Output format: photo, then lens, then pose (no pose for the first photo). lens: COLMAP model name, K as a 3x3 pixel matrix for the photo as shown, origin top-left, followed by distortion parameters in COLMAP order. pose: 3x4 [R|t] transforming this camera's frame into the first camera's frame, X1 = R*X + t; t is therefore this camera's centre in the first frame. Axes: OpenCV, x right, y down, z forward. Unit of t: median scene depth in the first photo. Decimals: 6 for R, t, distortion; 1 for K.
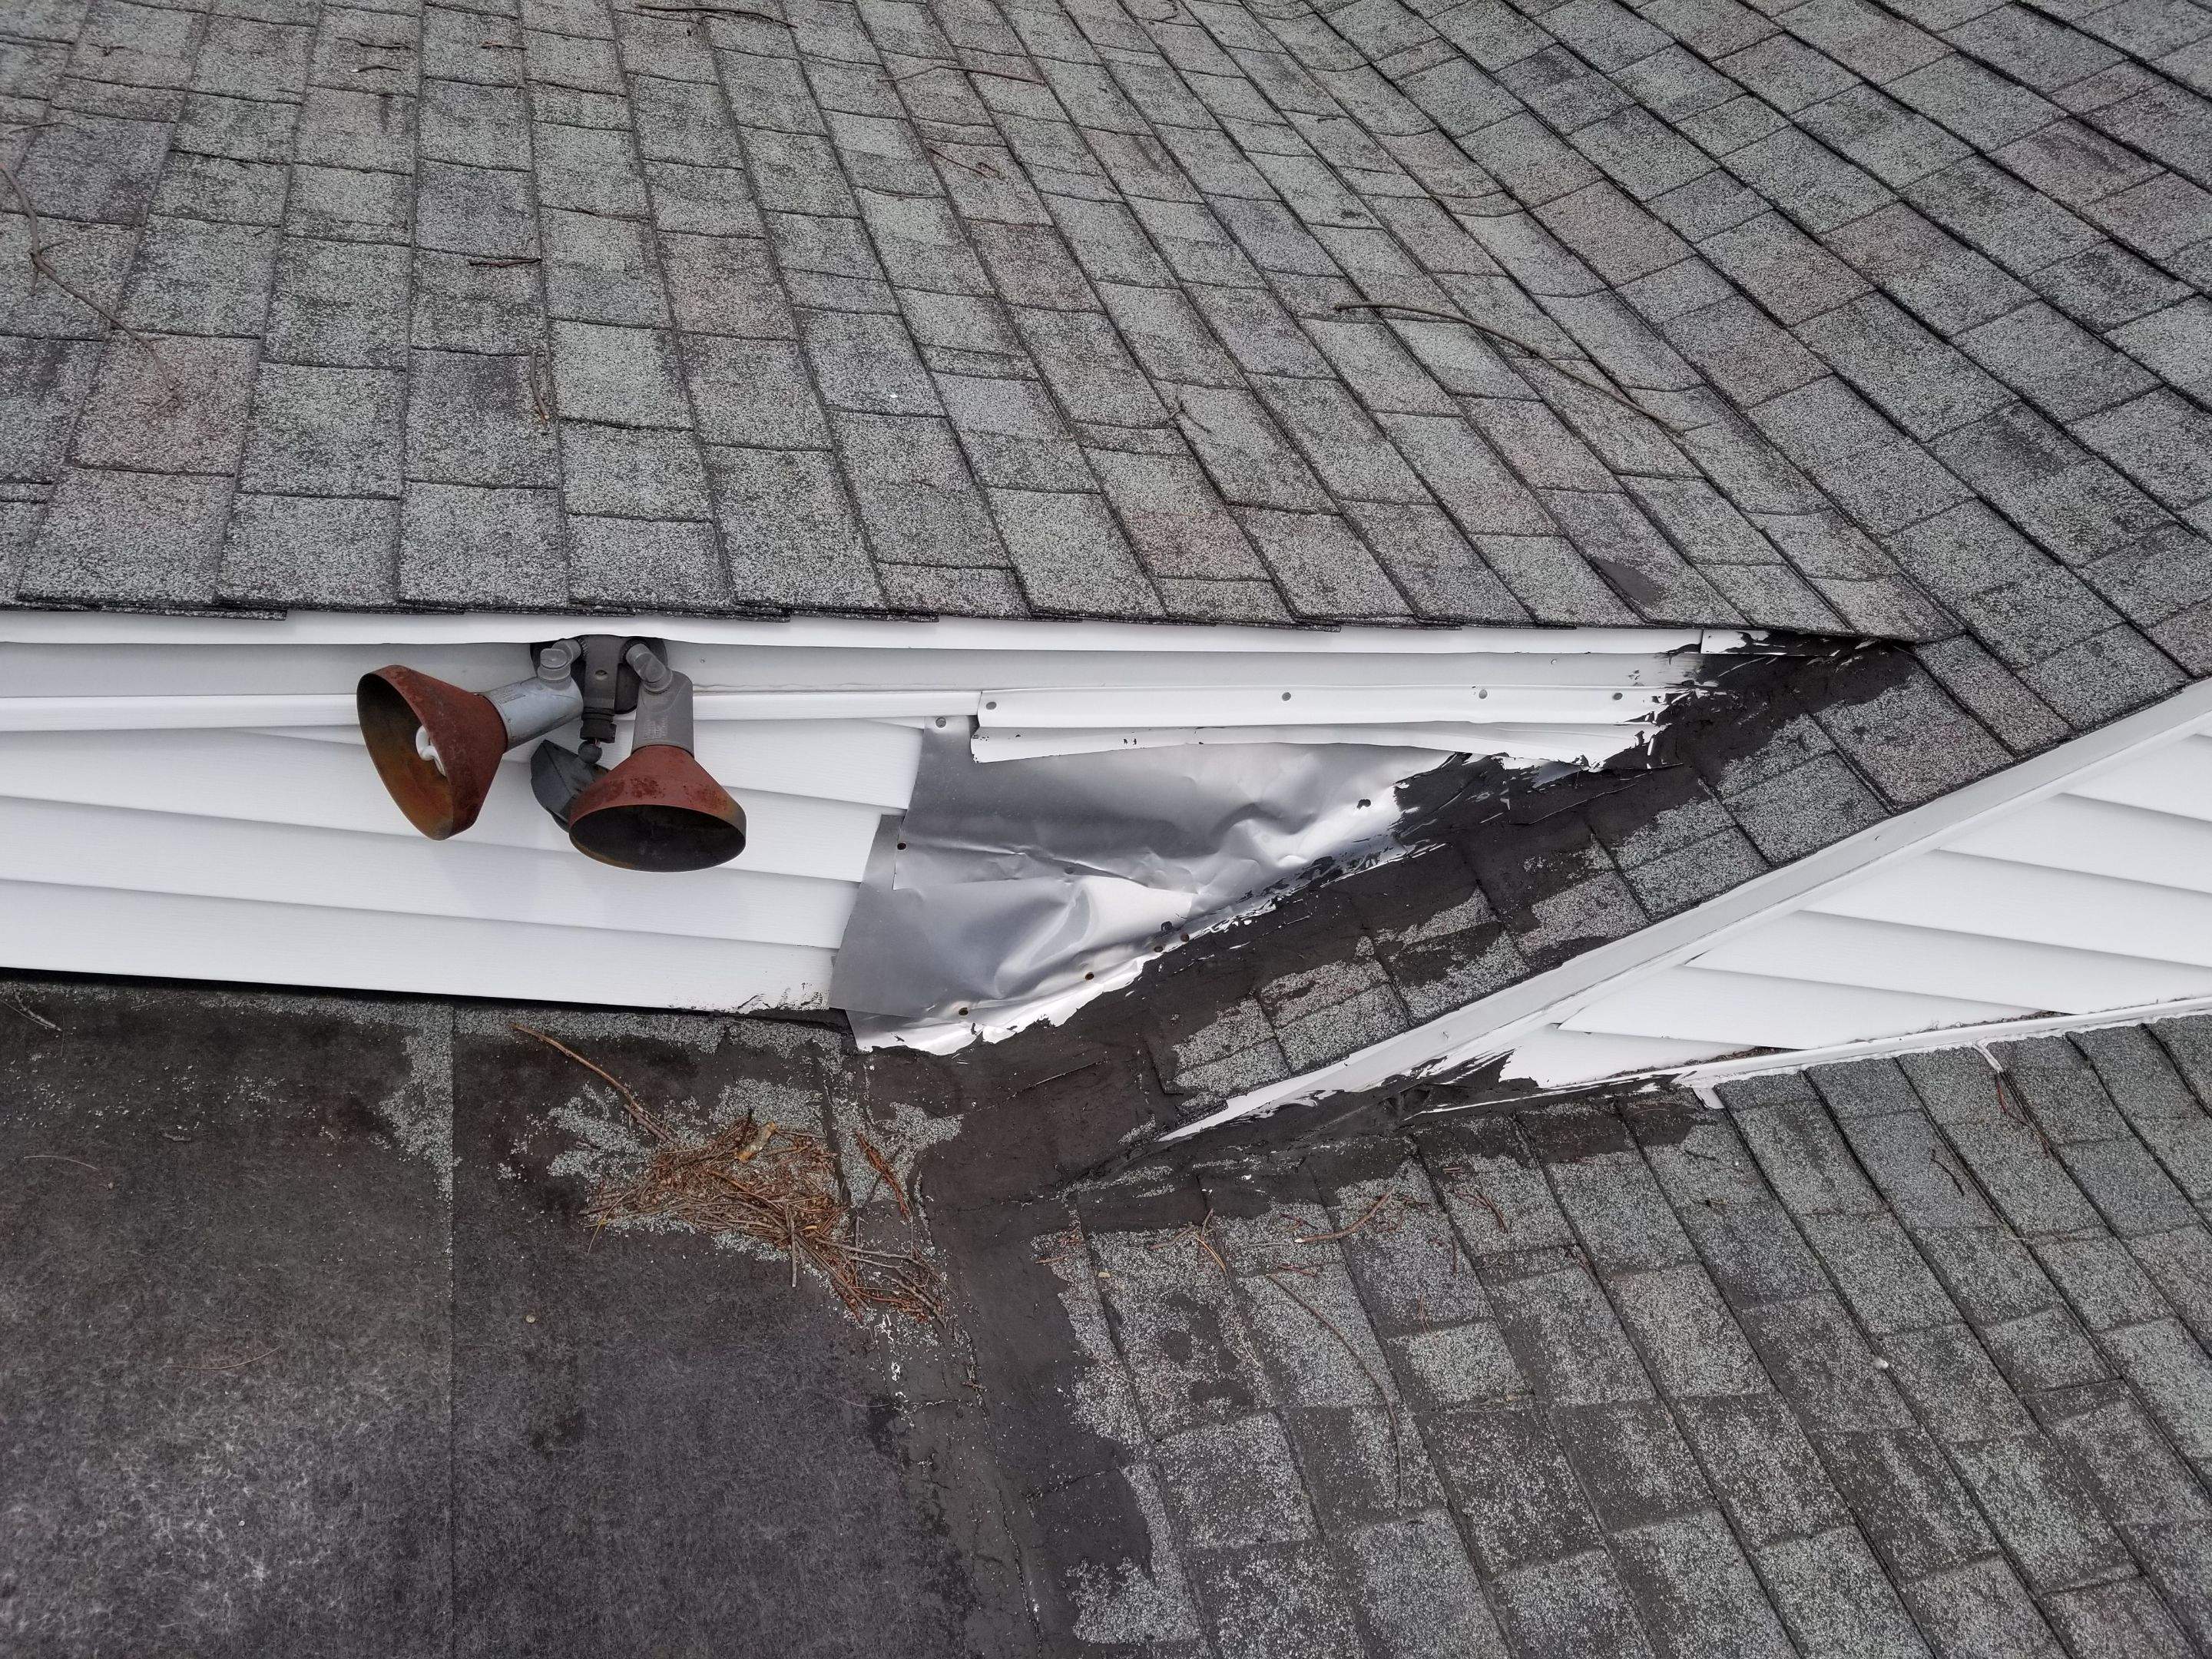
lens RADIAL K [[1715.5, 0, 1098.5], [0, 1715.5, 813.9], [0, 0, 1]] dist [0.002594, -0.013060]
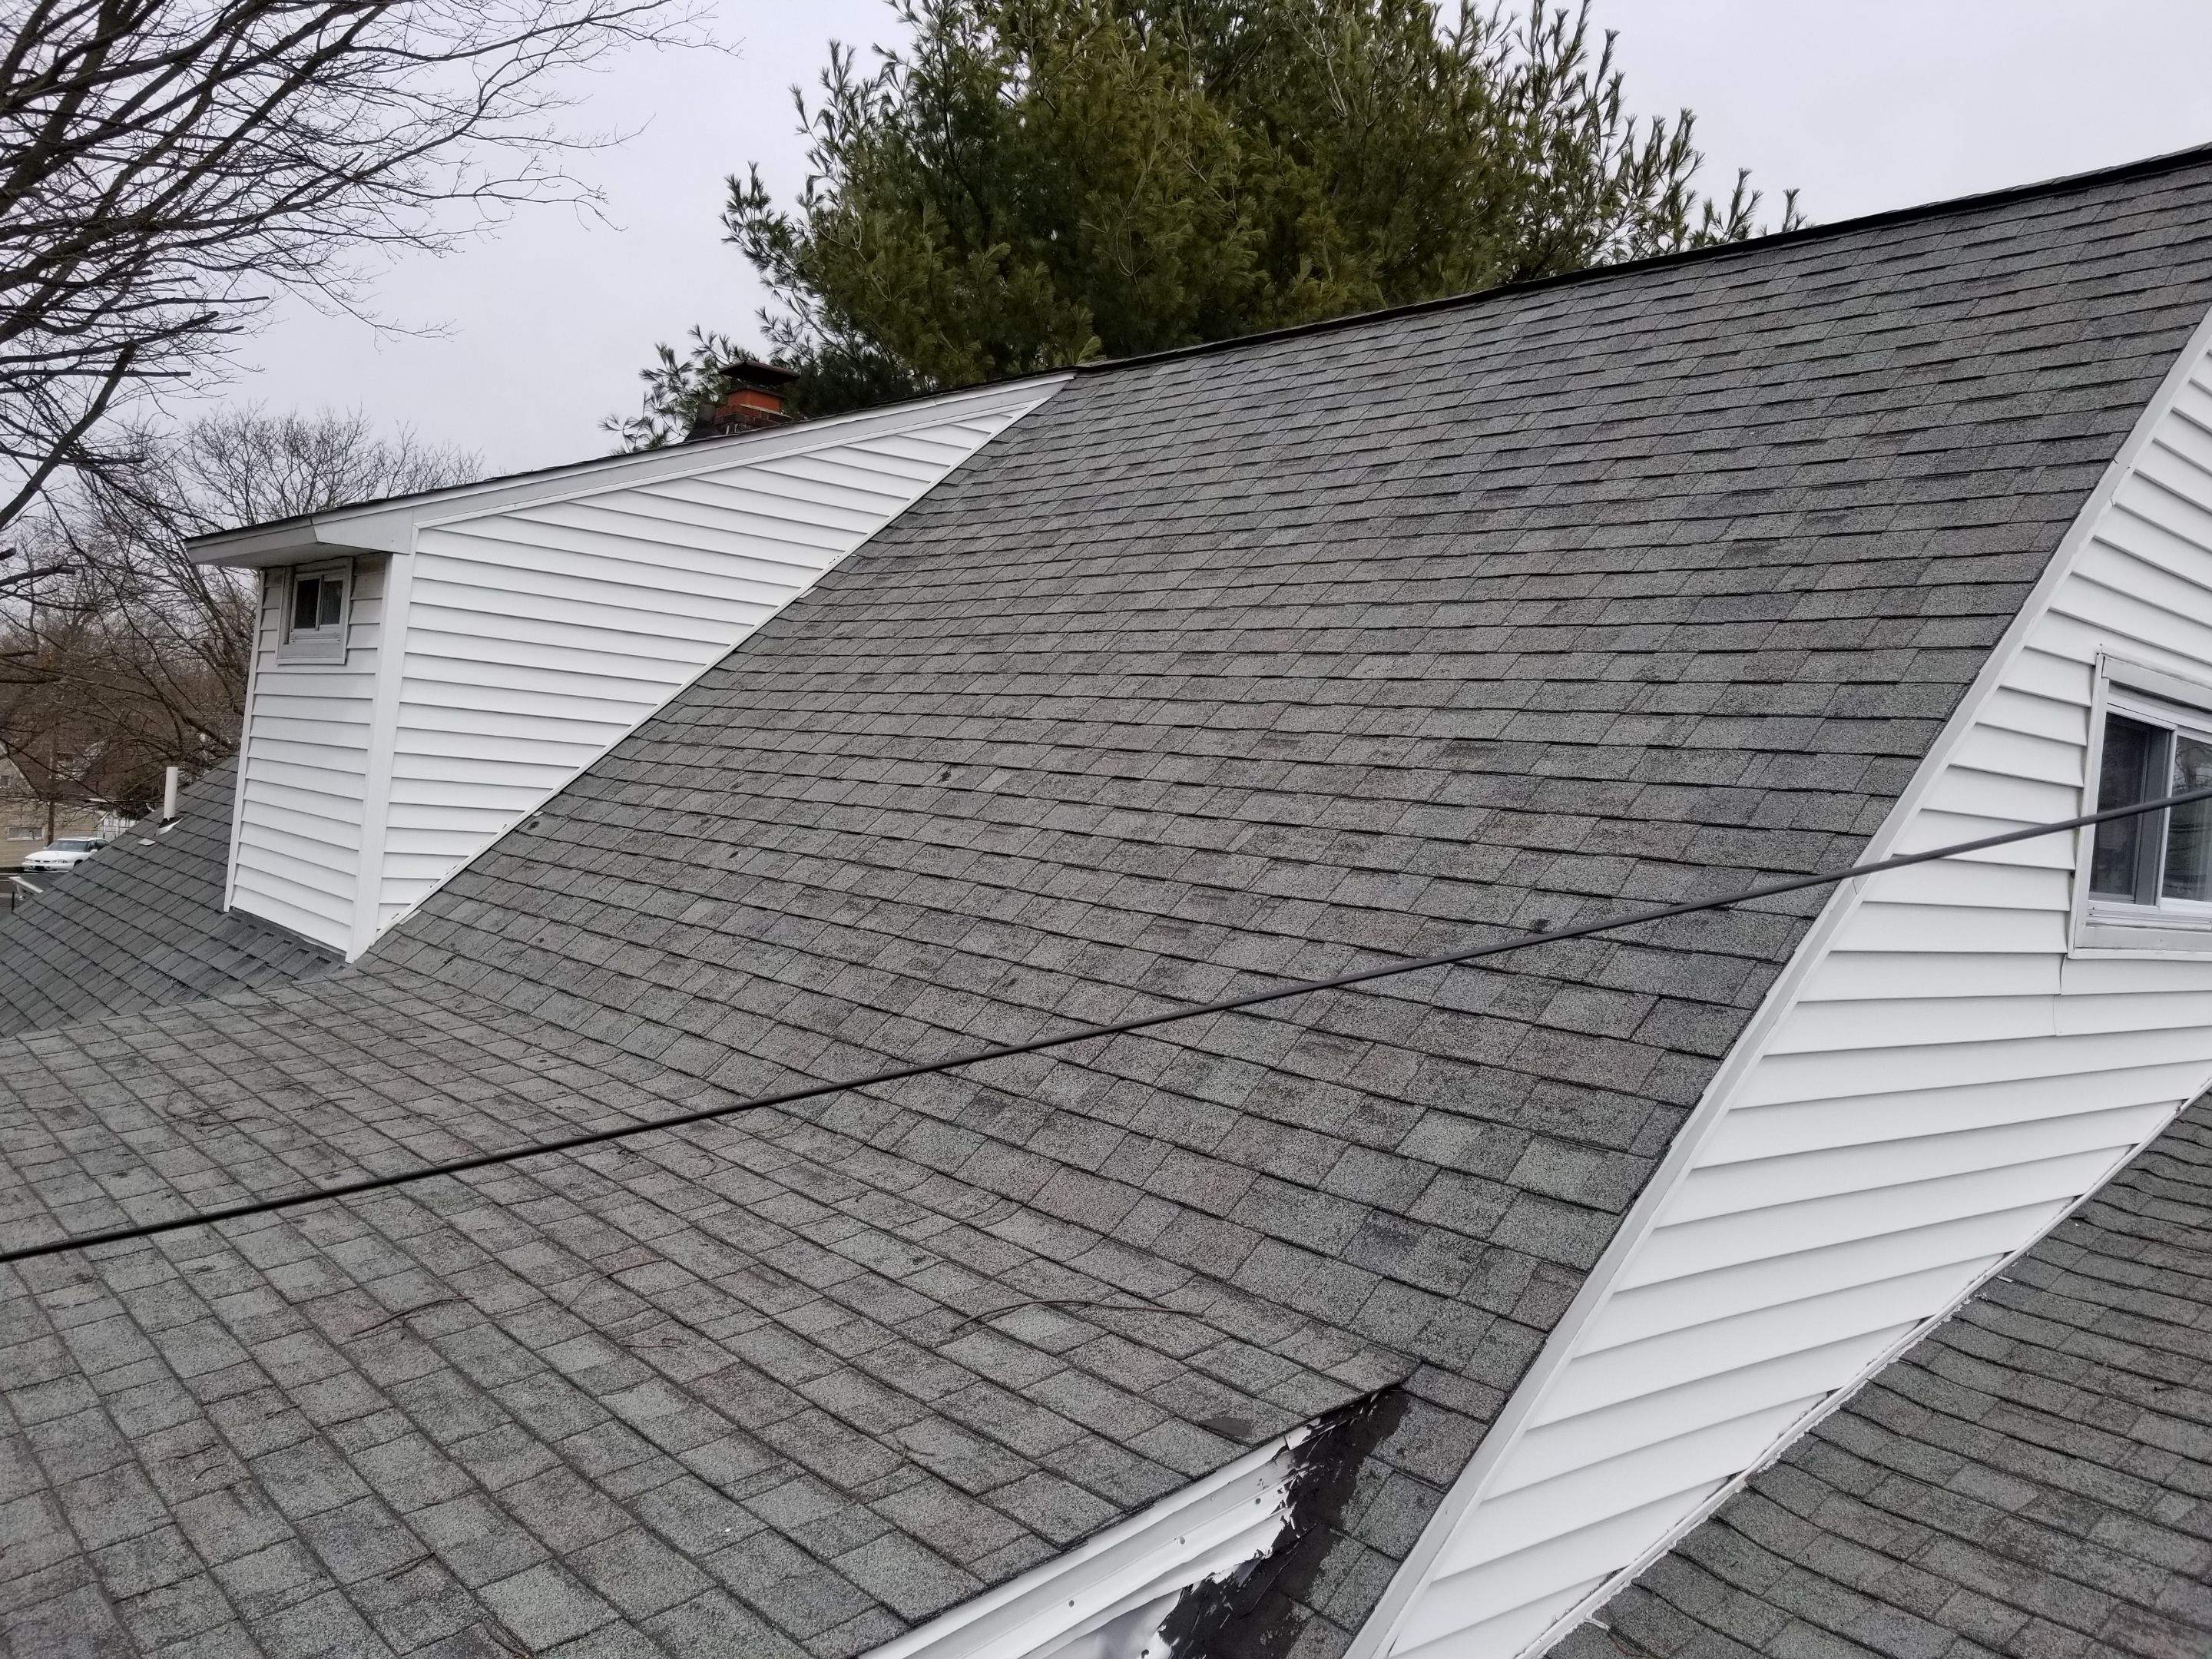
lens RADIAL K [[1725.2, 0, 1075.5], [0, 1725.2, 833.3], [0, 0, 1]] dist [-0.002411, -0.008827]
pose [[0.876883, -0.310557, 0.366920, -0.205189], [0.451271, 0.794808, -0.405751, 0.006963], [-0.165622, 0.521377, 0.837099, -0.528953]]
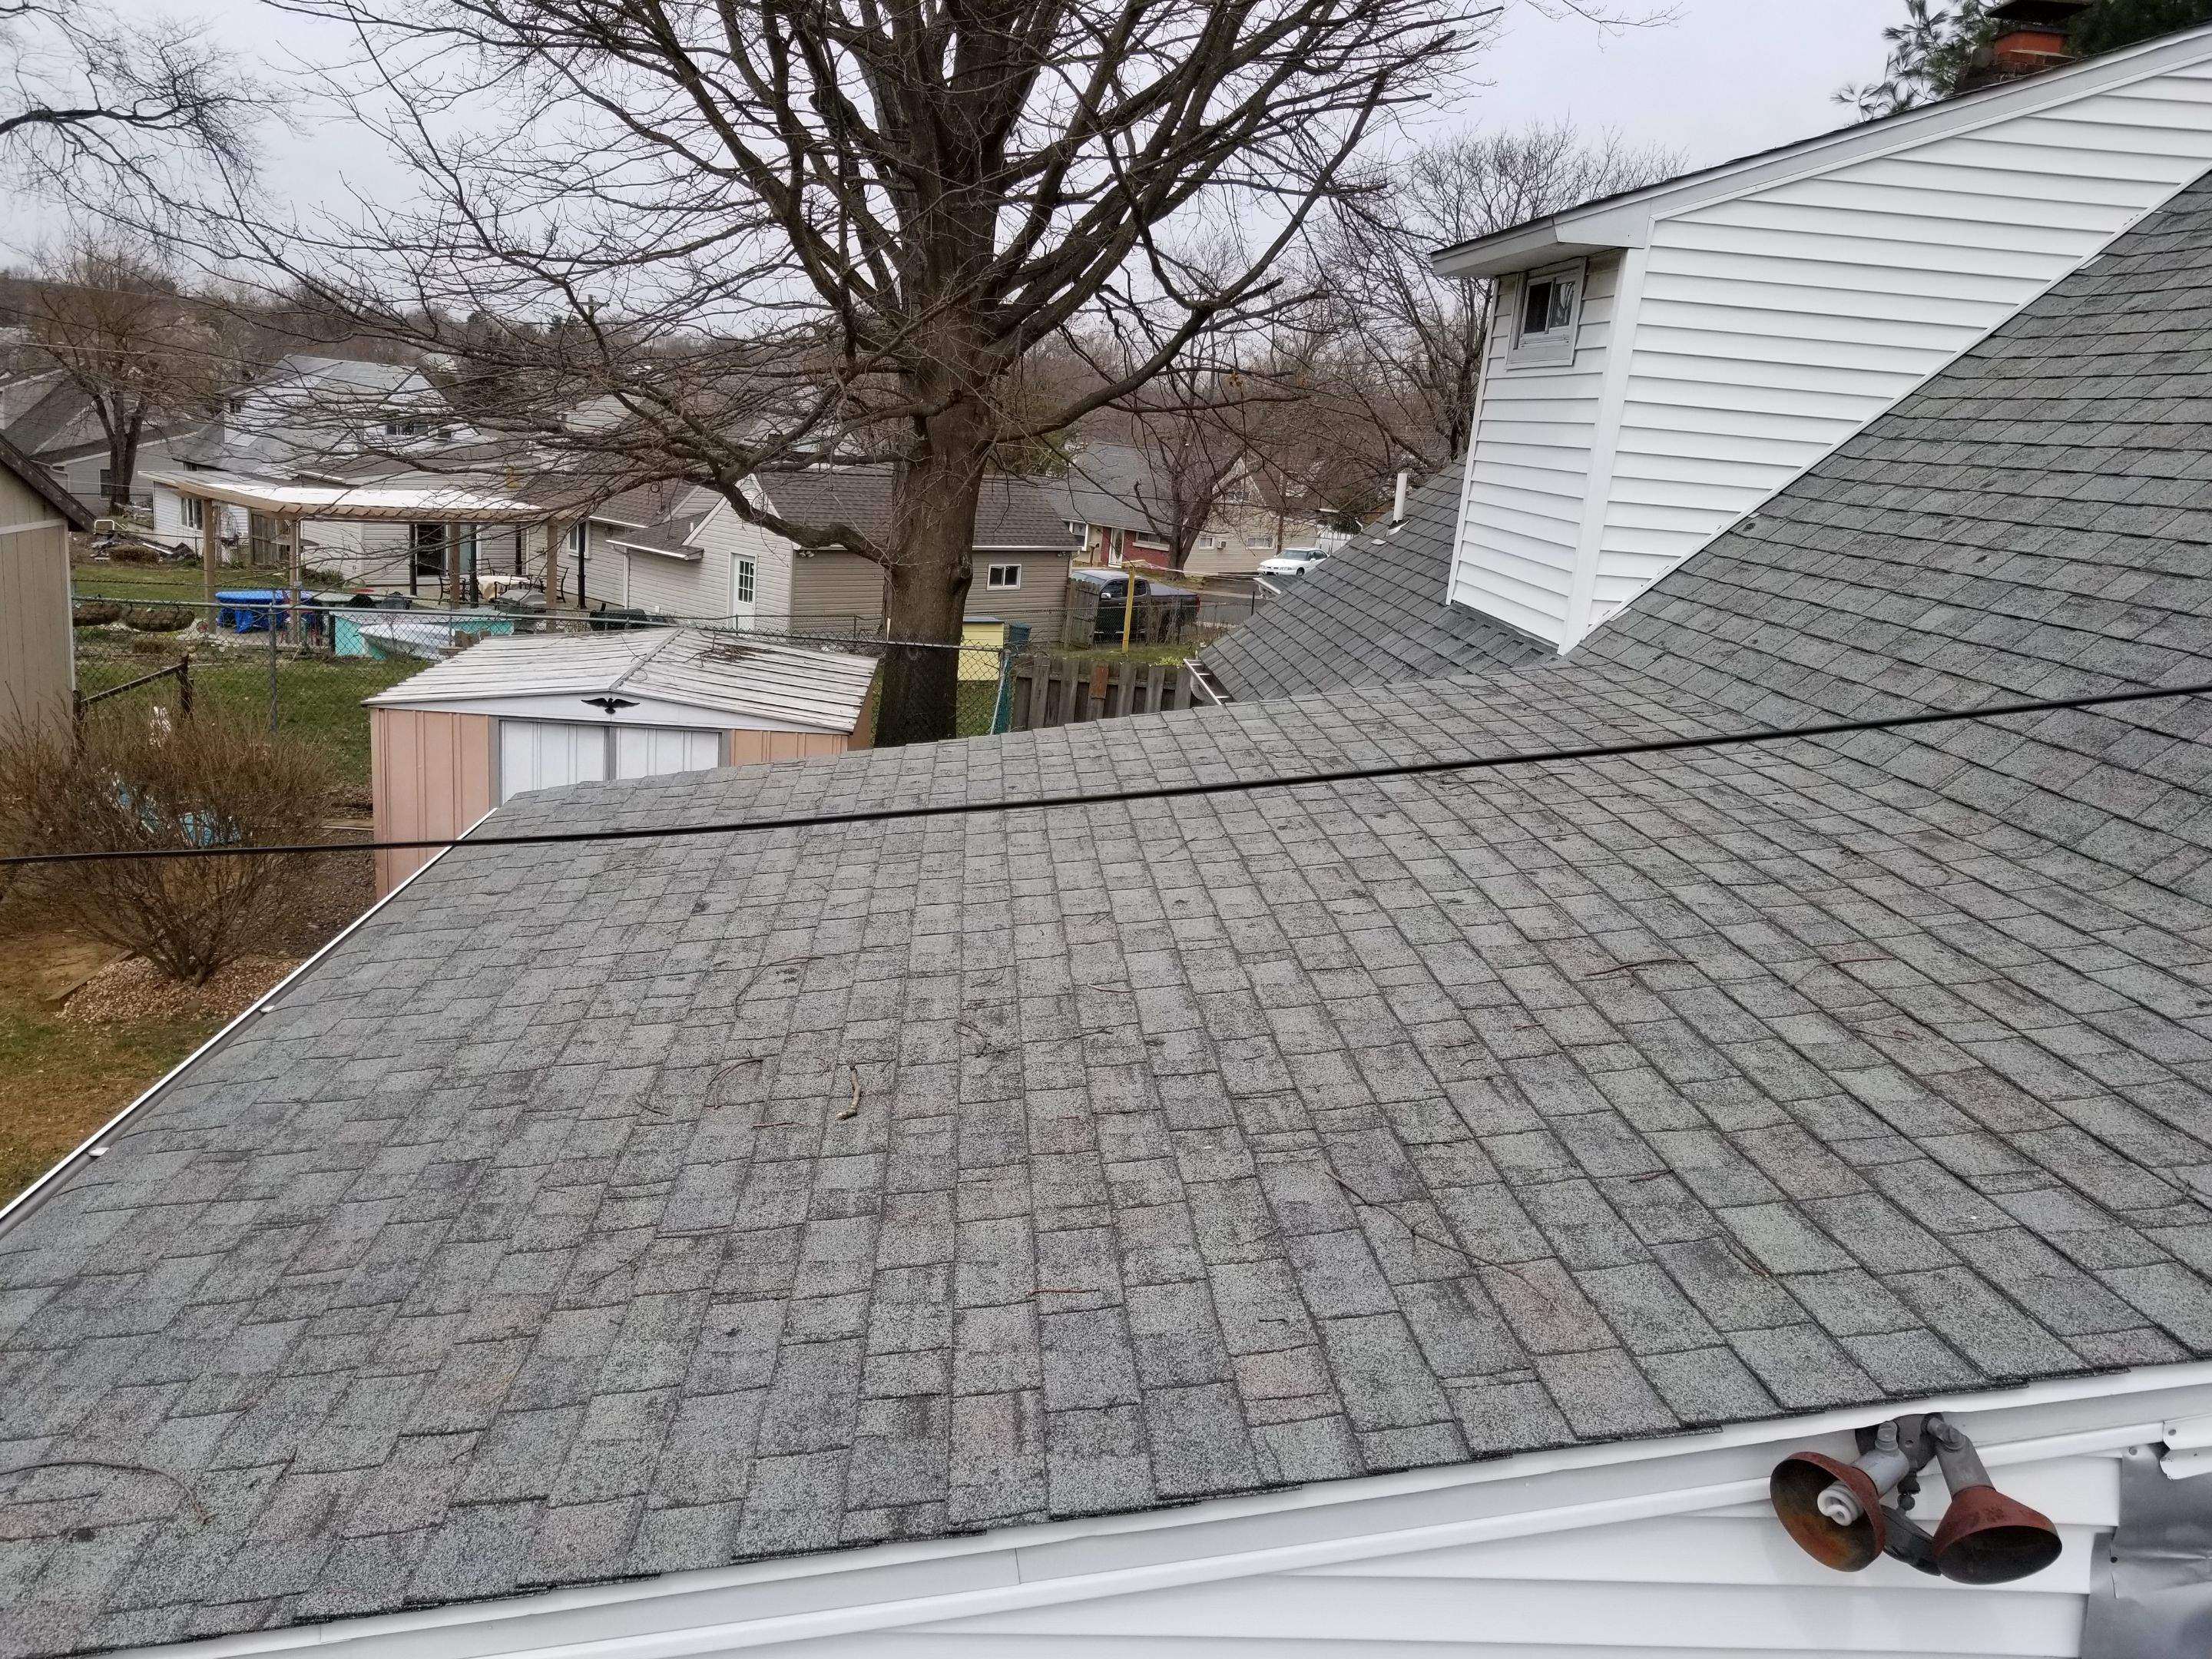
lens RADIAL K [[1725.2, 0, 1075.5], [0, 1725.2, 833.3], [0, 0, 1]] dist [-0.002411, -0.008827]
pose [[0.927896, -0.243747, -0.282129, -0.315994], [0.094293, 0.885522, -0.454929, 0.046416], [0.360719, 0.395524, 0.844656, -0.553137]]
